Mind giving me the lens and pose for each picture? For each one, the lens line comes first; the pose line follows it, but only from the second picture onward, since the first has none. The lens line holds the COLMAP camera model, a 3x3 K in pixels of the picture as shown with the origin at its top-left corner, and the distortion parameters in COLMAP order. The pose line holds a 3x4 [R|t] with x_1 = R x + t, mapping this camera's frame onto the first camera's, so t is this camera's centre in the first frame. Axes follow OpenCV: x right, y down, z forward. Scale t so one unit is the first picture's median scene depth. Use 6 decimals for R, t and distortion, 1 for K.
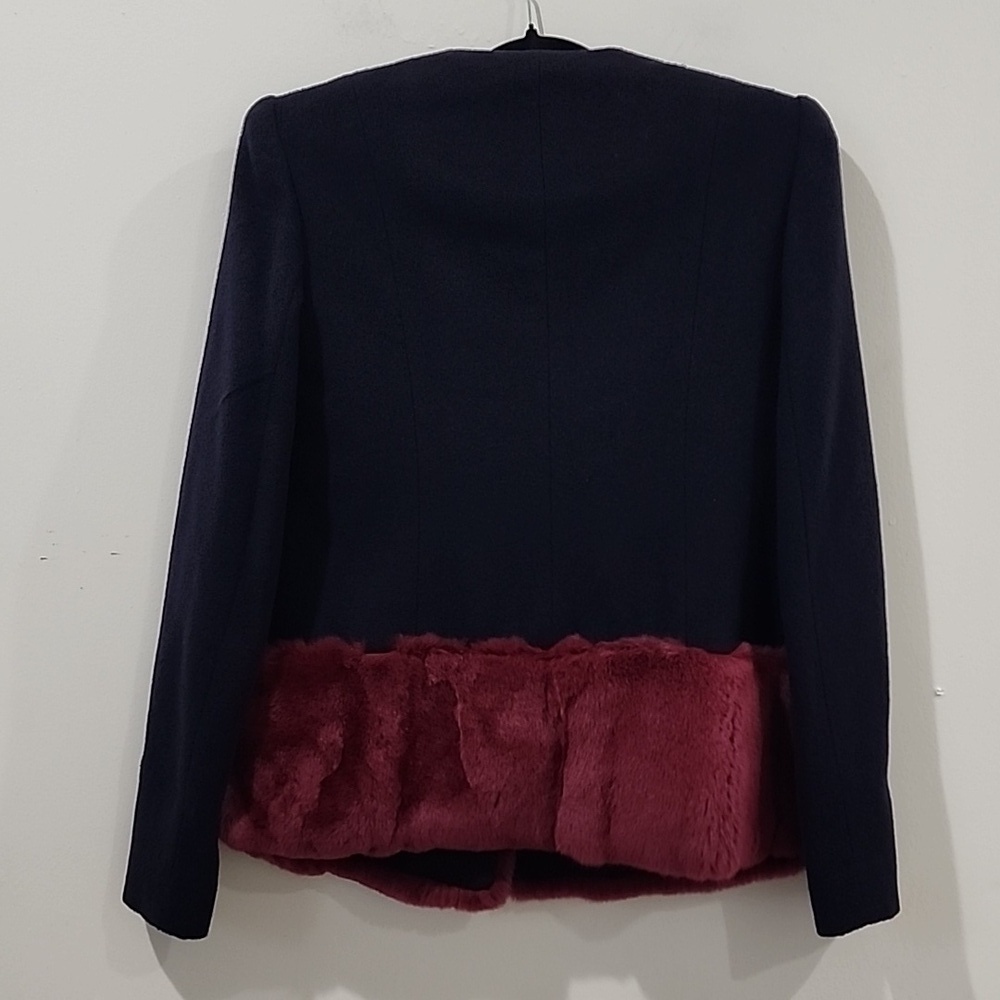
lens RADIAL K [[1420.1, 0, 500.0], [0, 1420.1, 500.0], [0, 0, 1]] dist [0.216613, -0.660333]
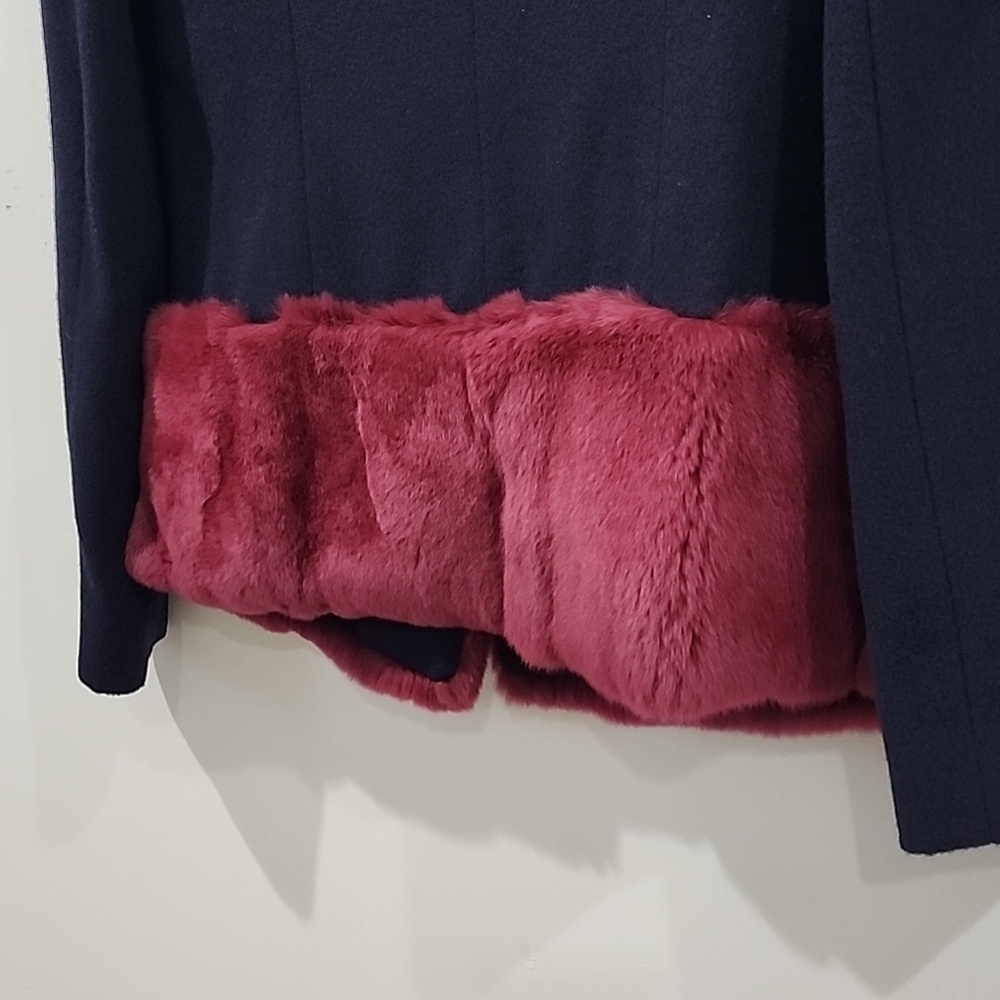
lens RADIAL K [[1420.1, 0, 500.0], [0, 1420.1, 500.0], [0, 0, 1]] dist [0.216613, -0.660333]
pose [[0.844368, 0.062592, -0.532095, 0.370522], [0.034737, 0.984667, 0.170952, 0.078353], [0.534637, -0.162830, 0.829247, 0.495728]]
